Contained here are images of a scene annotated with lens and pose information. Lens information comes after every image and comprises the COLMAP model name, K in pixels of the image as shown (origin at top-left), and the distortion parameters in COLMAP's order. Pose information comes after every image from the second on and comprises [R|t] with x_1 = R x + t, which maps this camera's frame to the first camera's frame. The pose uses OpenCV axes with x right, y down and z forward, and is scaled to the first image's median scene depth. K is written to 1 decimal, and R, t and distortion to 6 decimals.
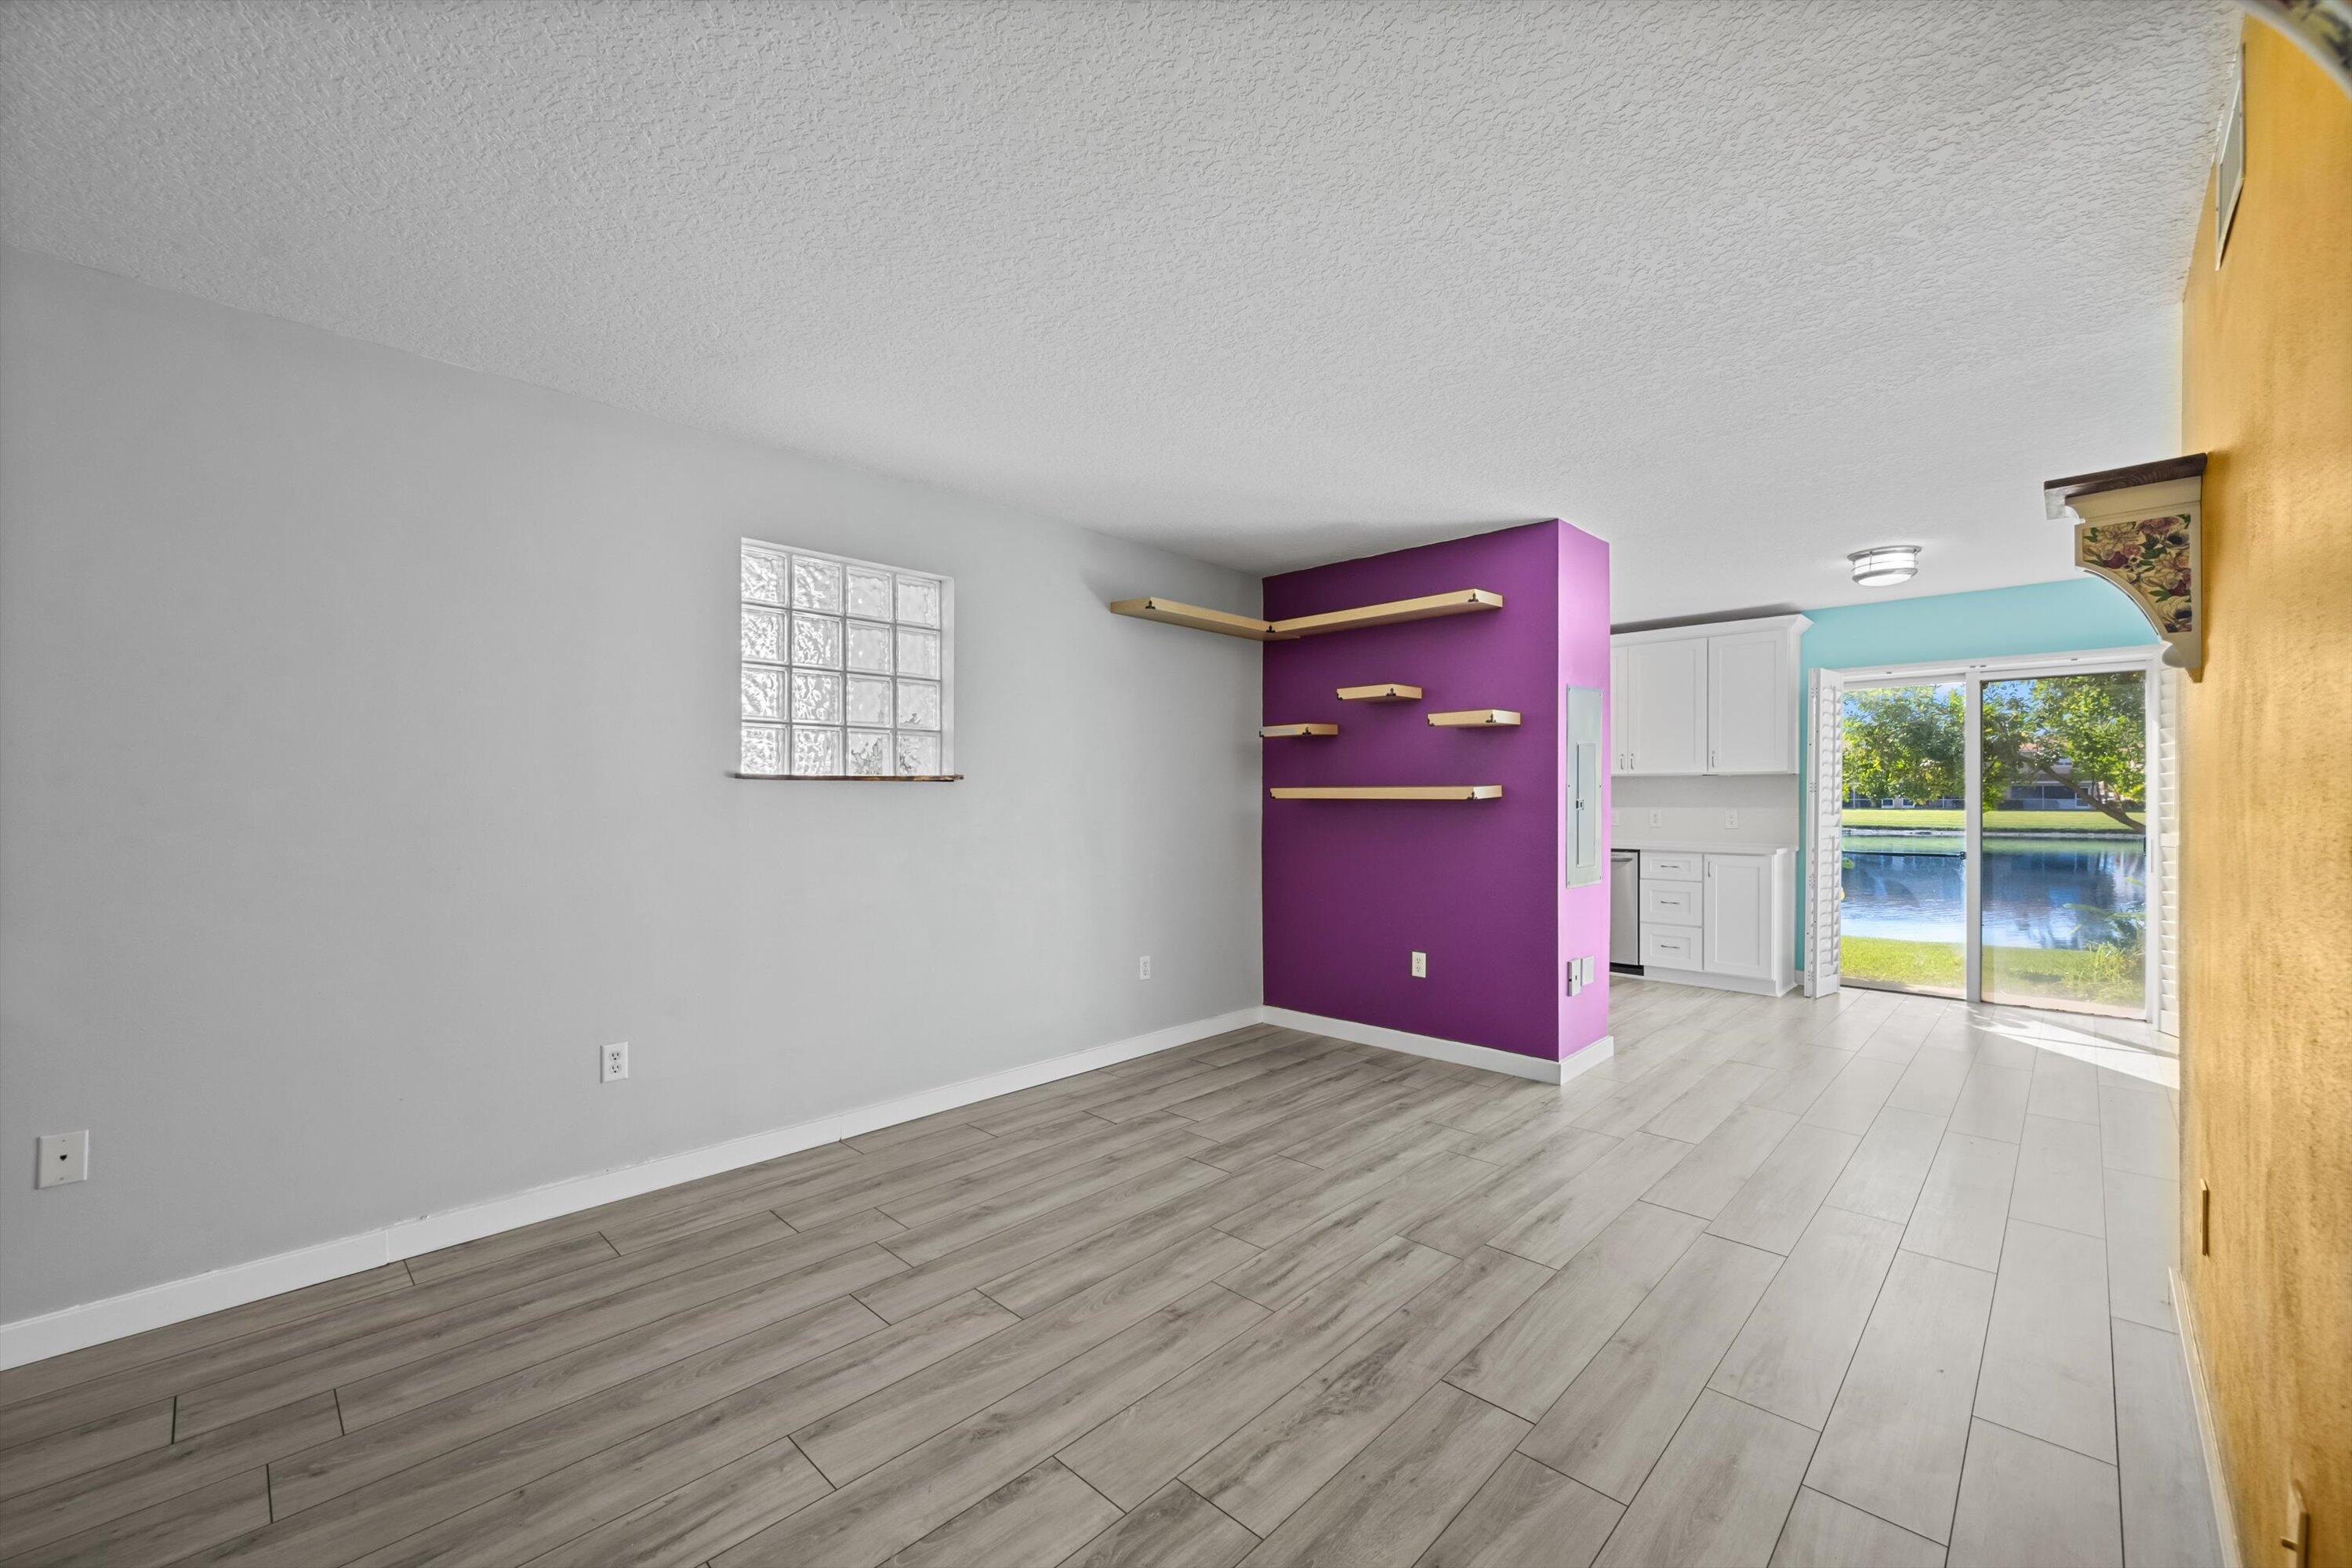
lens RADIAL K [[945.8, 0, 1170.5], [0, 945.8, 793.6], [0, 0, 1]] dist [-0.000856, -0.000897]
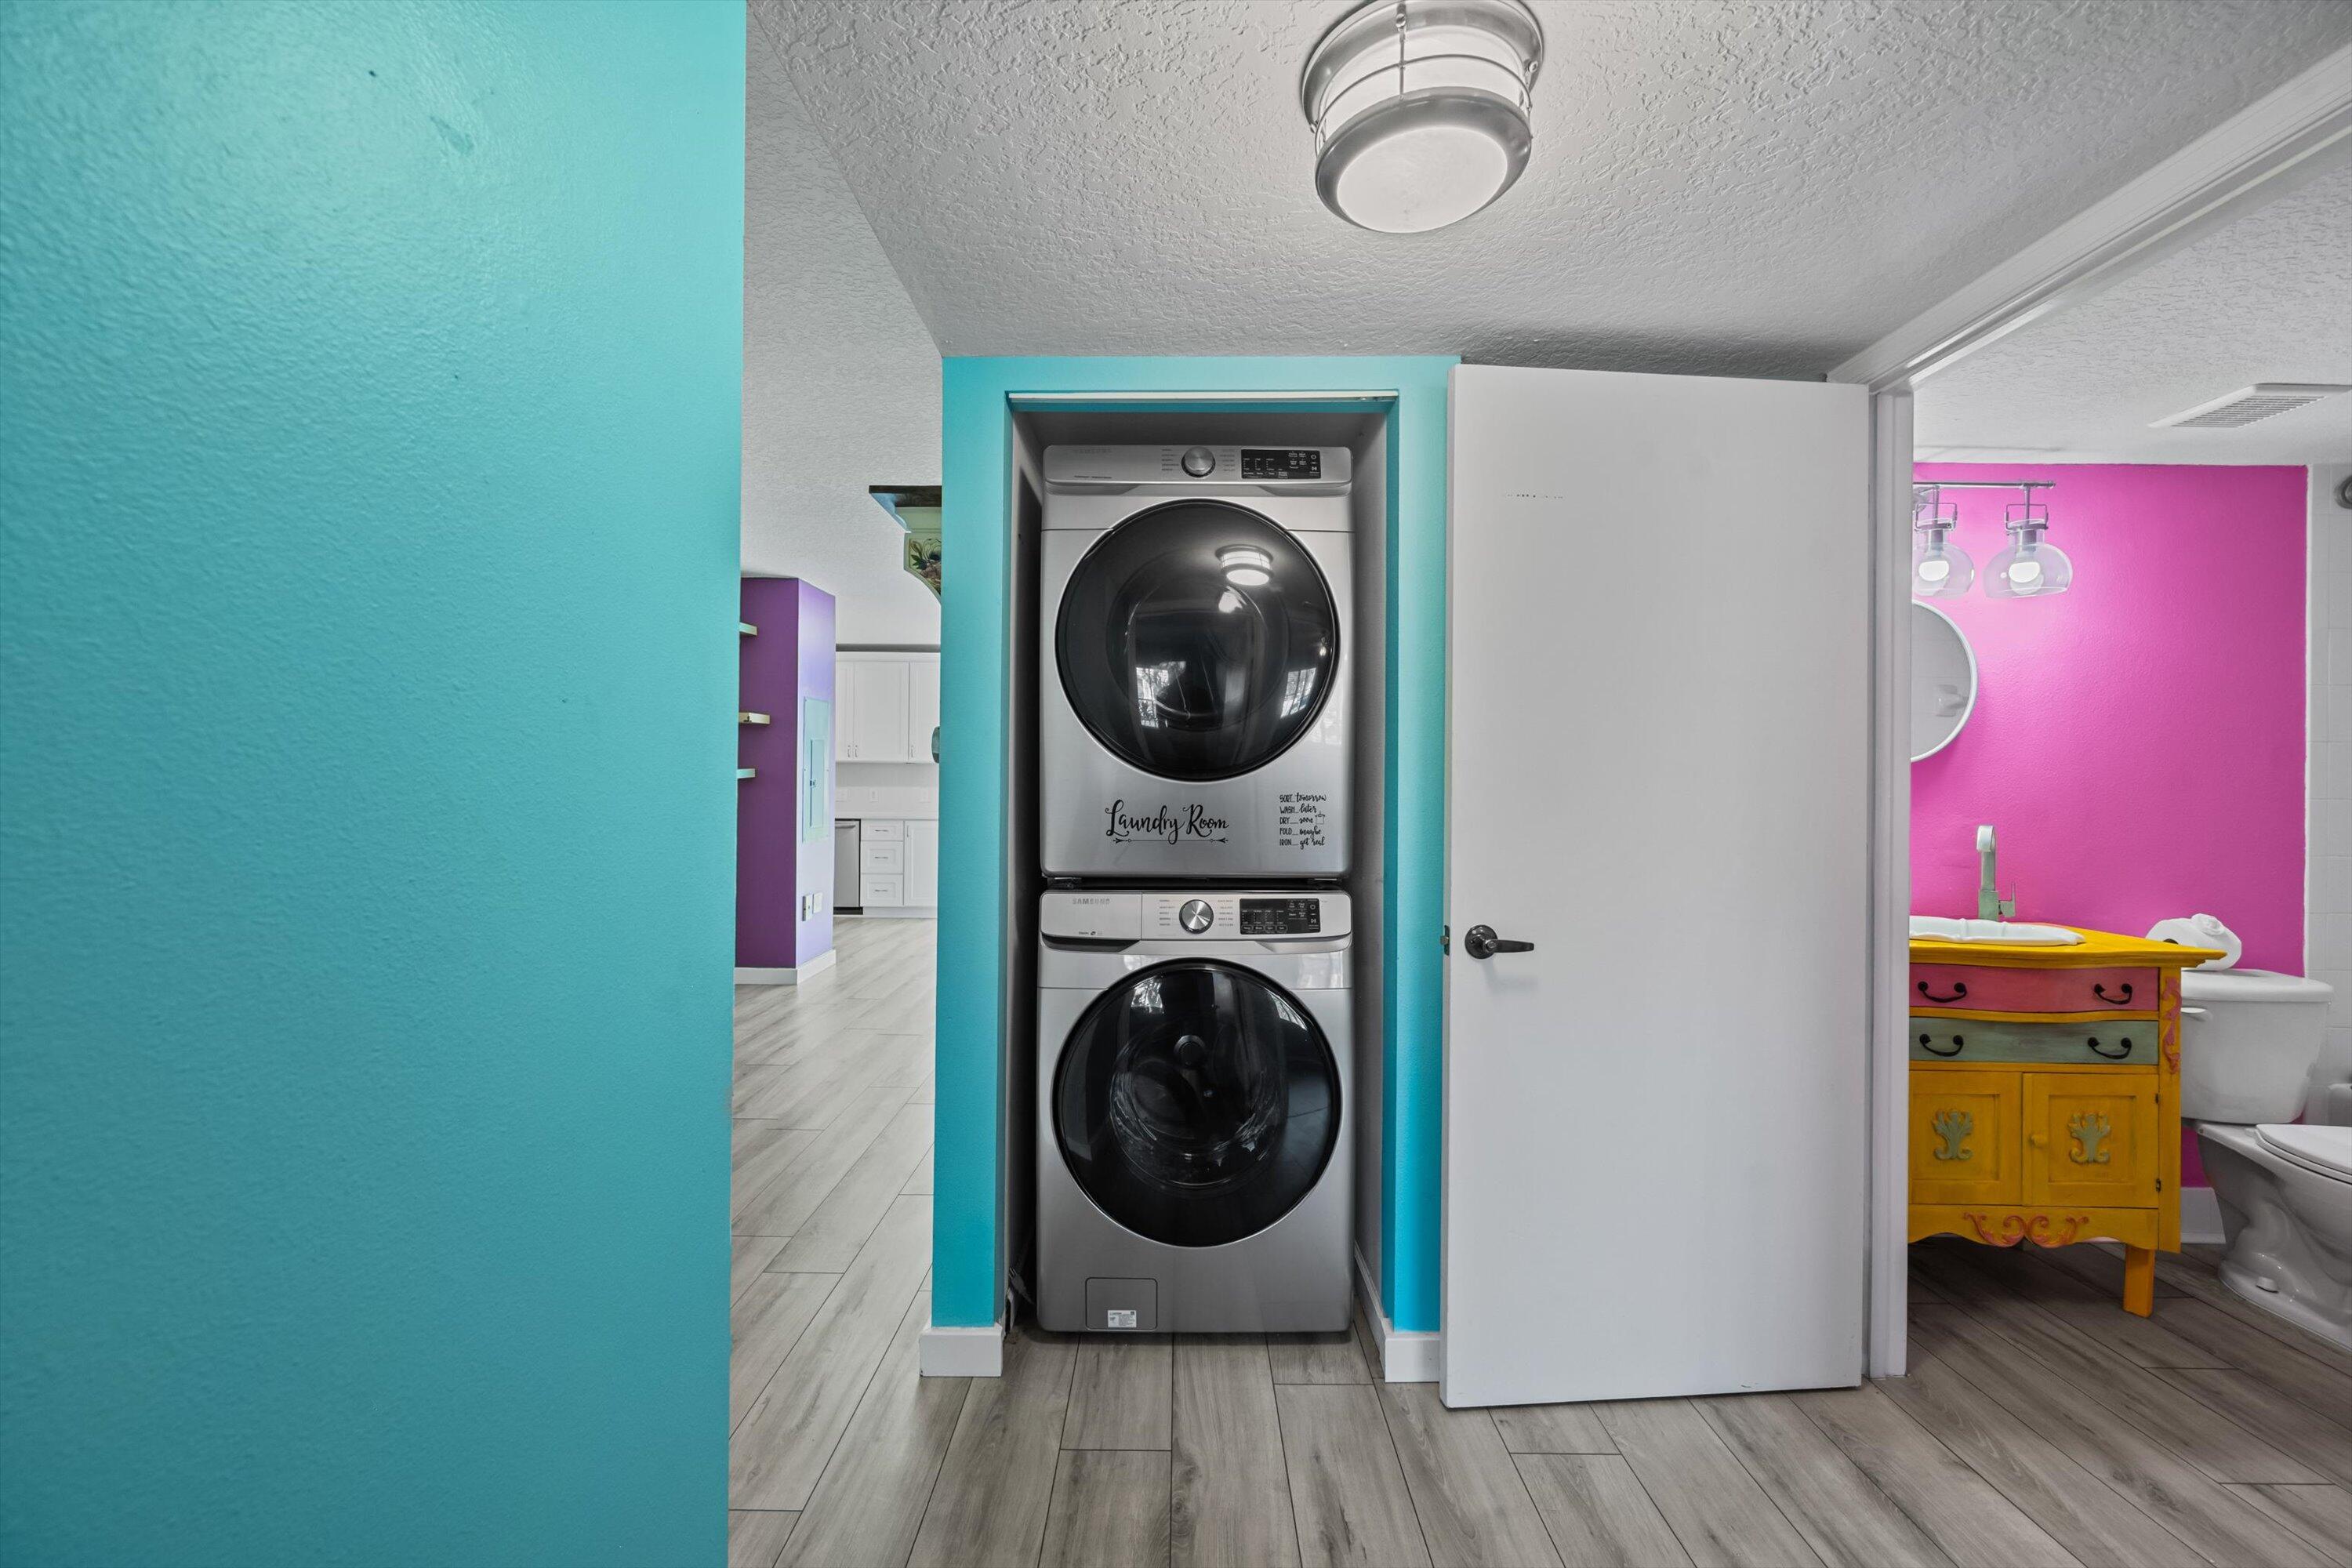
lens RADIAL K [[945.8, 0, 1175.6], [0, 945.8, 779.2], [0, 0, 1]] dist [-0.000856, -0.000897]
pose [[0.721563, 0.005448, 0.692327, -0.227253], [-0.008510, 0.999963, 0.001000, 0.000131], [-0.692296, -0.006613, 0.721583, -0.586126]]
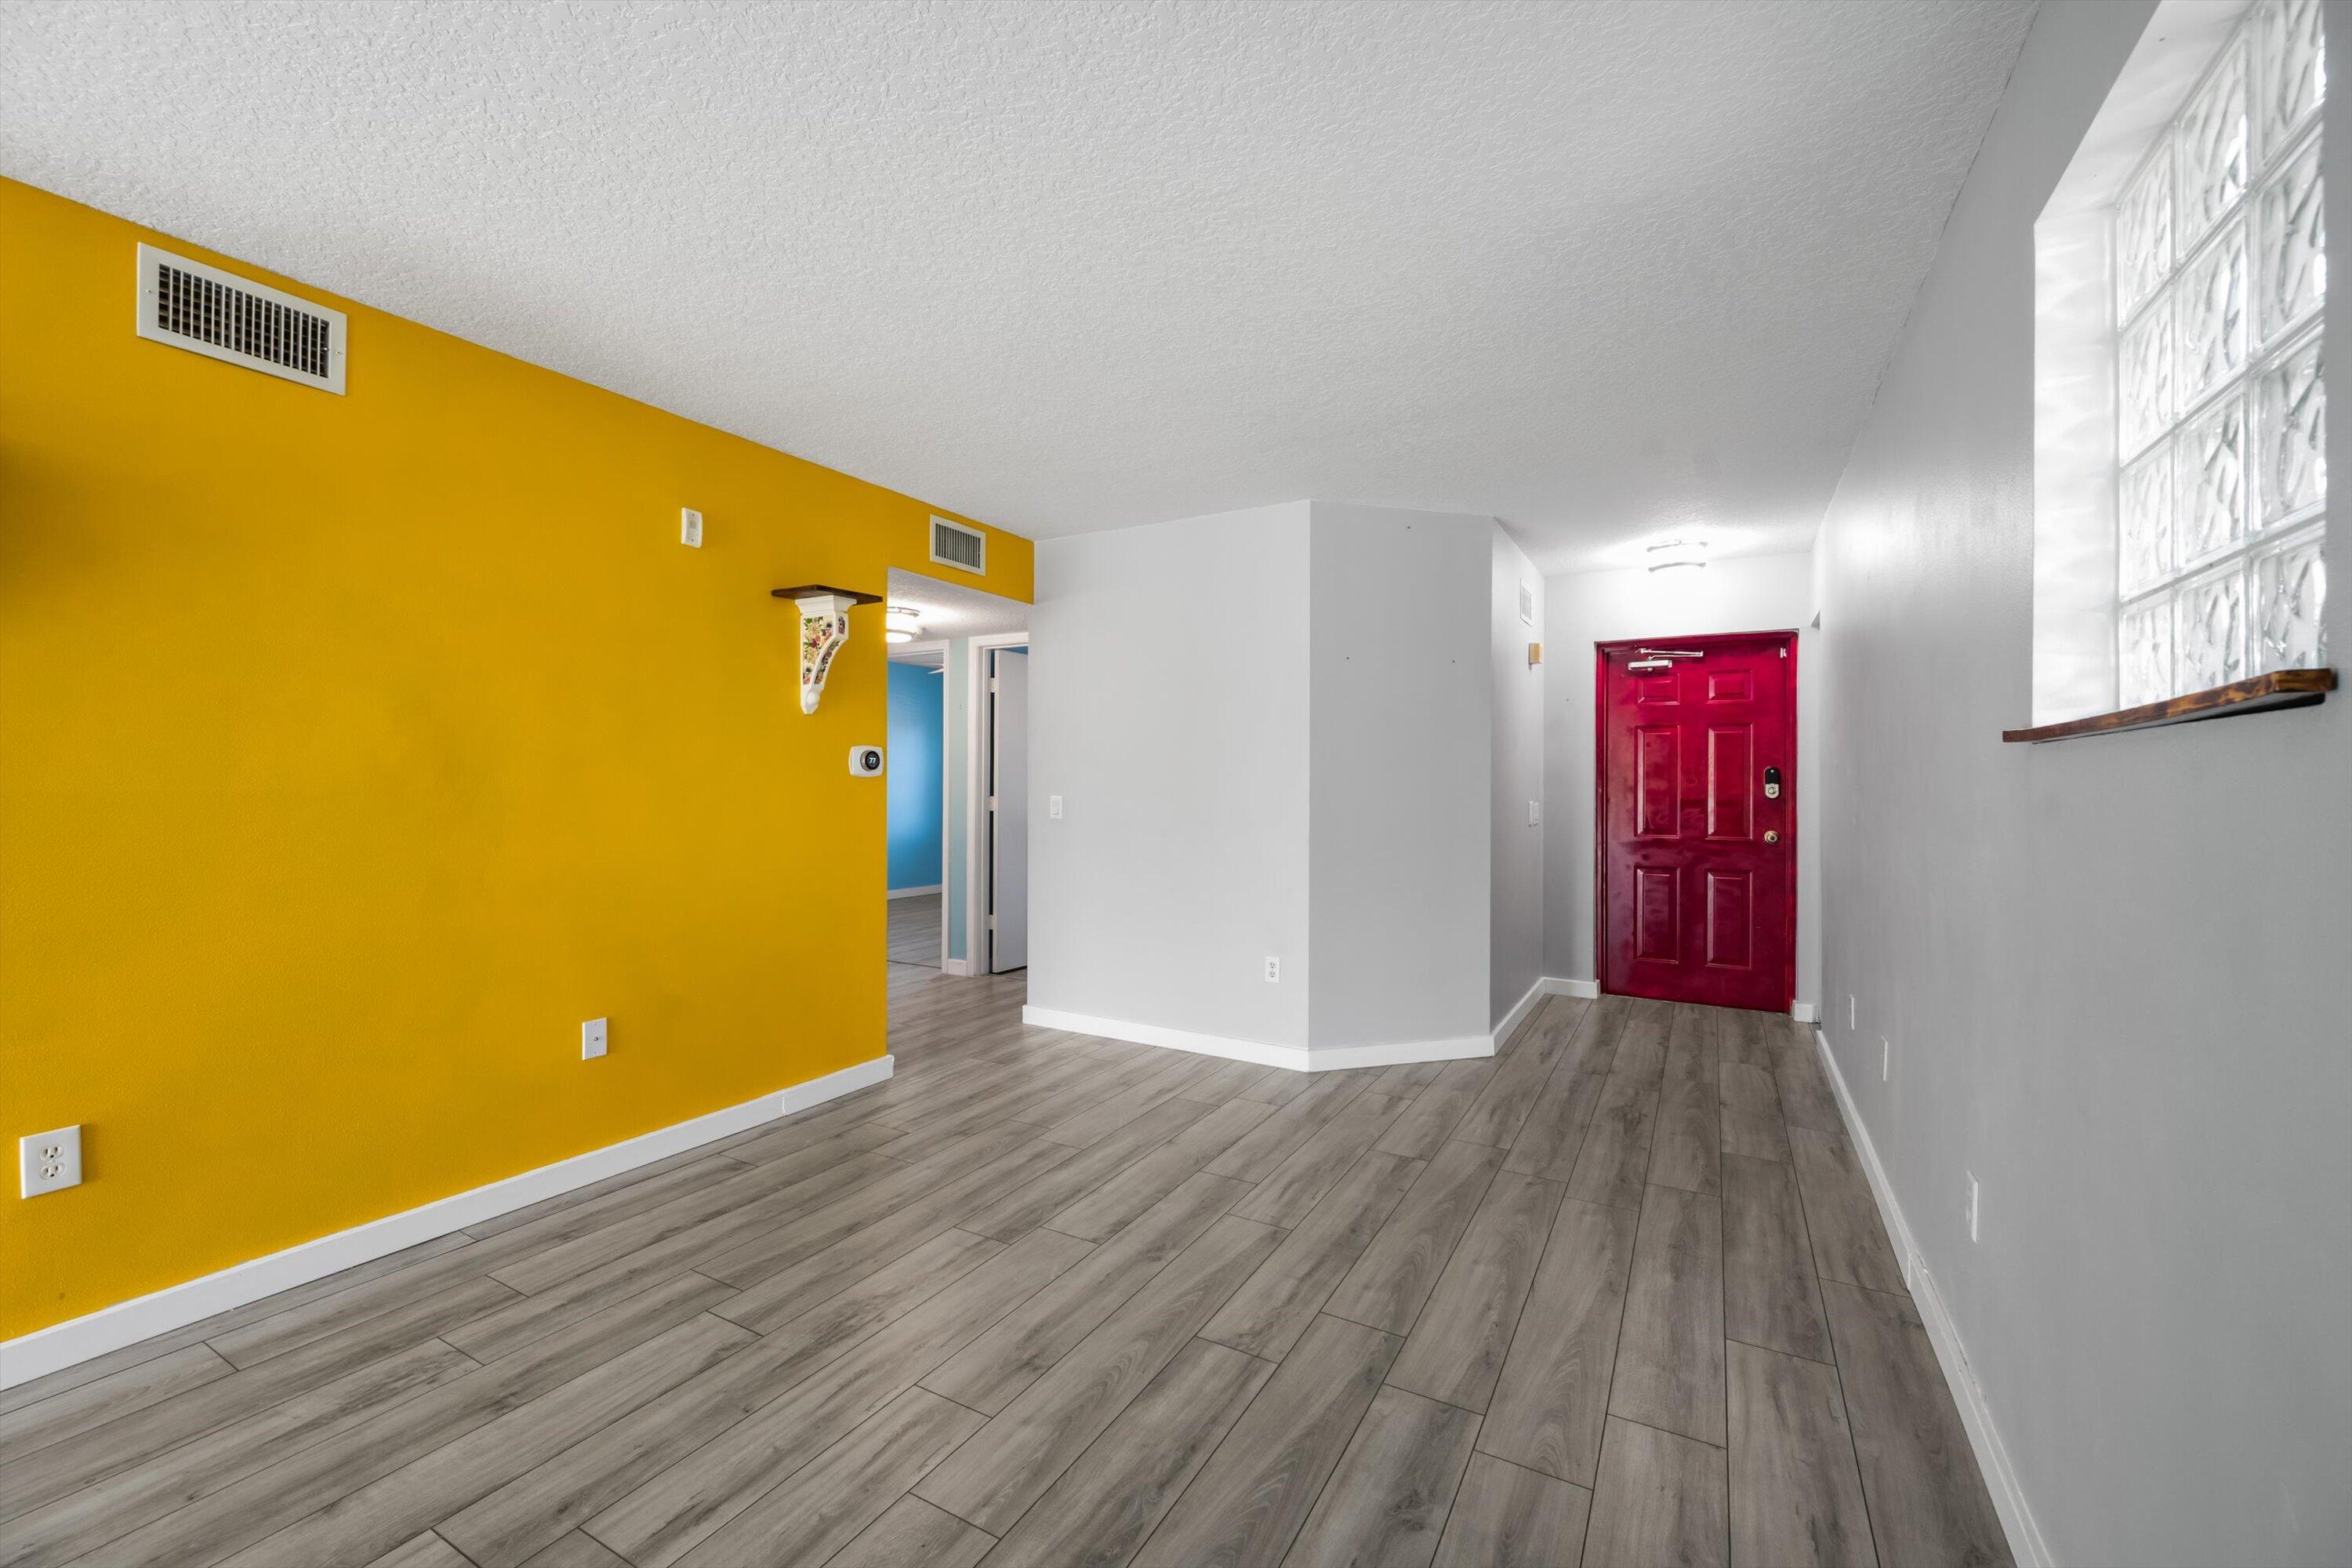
lens RADIAL K [[945.8, 0, 1175.5], [0, 945.8, 785.5], [0, 0, 1]] dist [-0.000856, -0.000897]
pose [[-0.966902, -0.003179, -0.255127, 0.085974], [-0.002895, 0.999995, -0.001487, 0.011183], [0.255131, -0.000699, -0.966906, 1.578033]]
